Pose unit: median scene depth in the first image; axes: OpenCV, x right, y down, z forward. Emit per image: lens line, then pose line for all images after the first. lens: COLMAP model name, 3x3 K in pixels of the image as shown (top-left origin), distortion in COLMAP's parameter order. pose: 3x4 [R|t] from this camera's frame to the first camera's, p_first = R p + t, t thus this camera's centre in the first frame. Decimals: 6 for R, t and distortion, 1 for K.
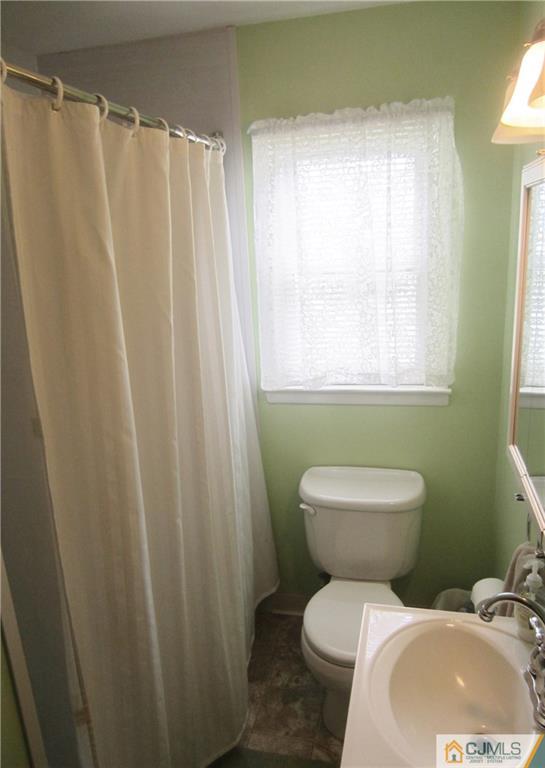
lens RADIAL K [[591.8, 0, 272.5], [0, 591.8, 384.0], [0, 0, 1]] dist [-0.001301, 0.005877]
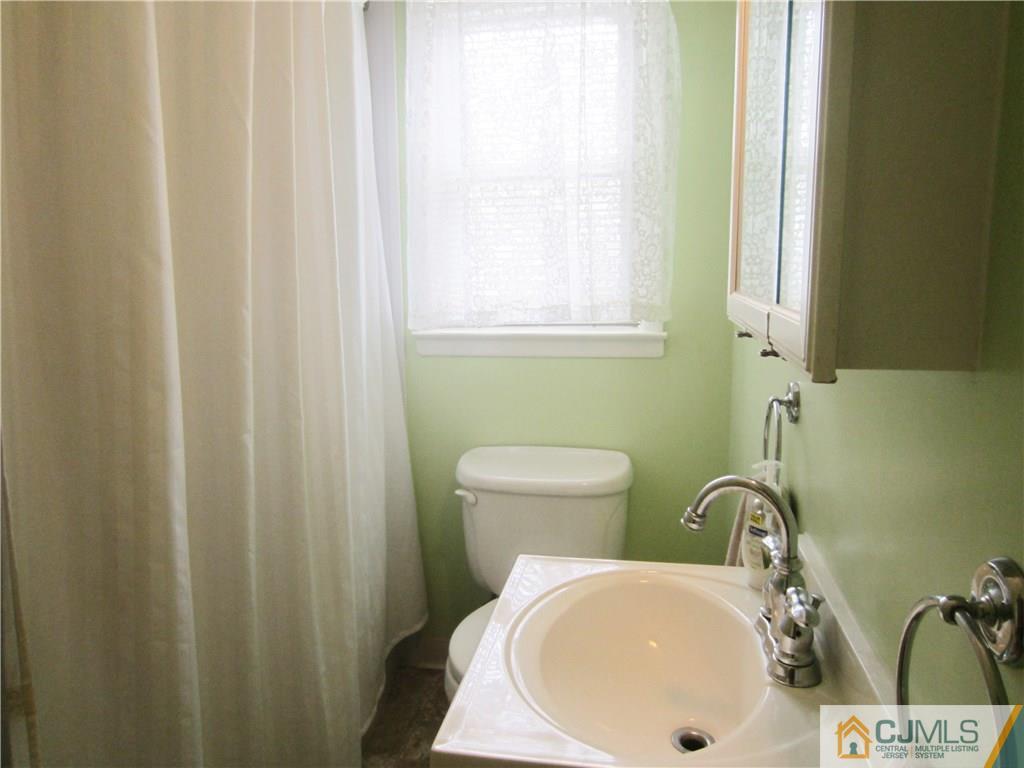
lens RADIAL K [[728.7, 0, 512.0], [0, 728.7, 384.0], [0, 0, 1]] dist [-0.003882, -0.000984]
pose [[0.998112, 0.031551, 0.052702, 0.067384], [-0.025410, 0.993226, -0.113387, 0.185128], [-0.055922, 0.111834, 0.992152, 0.126613]]
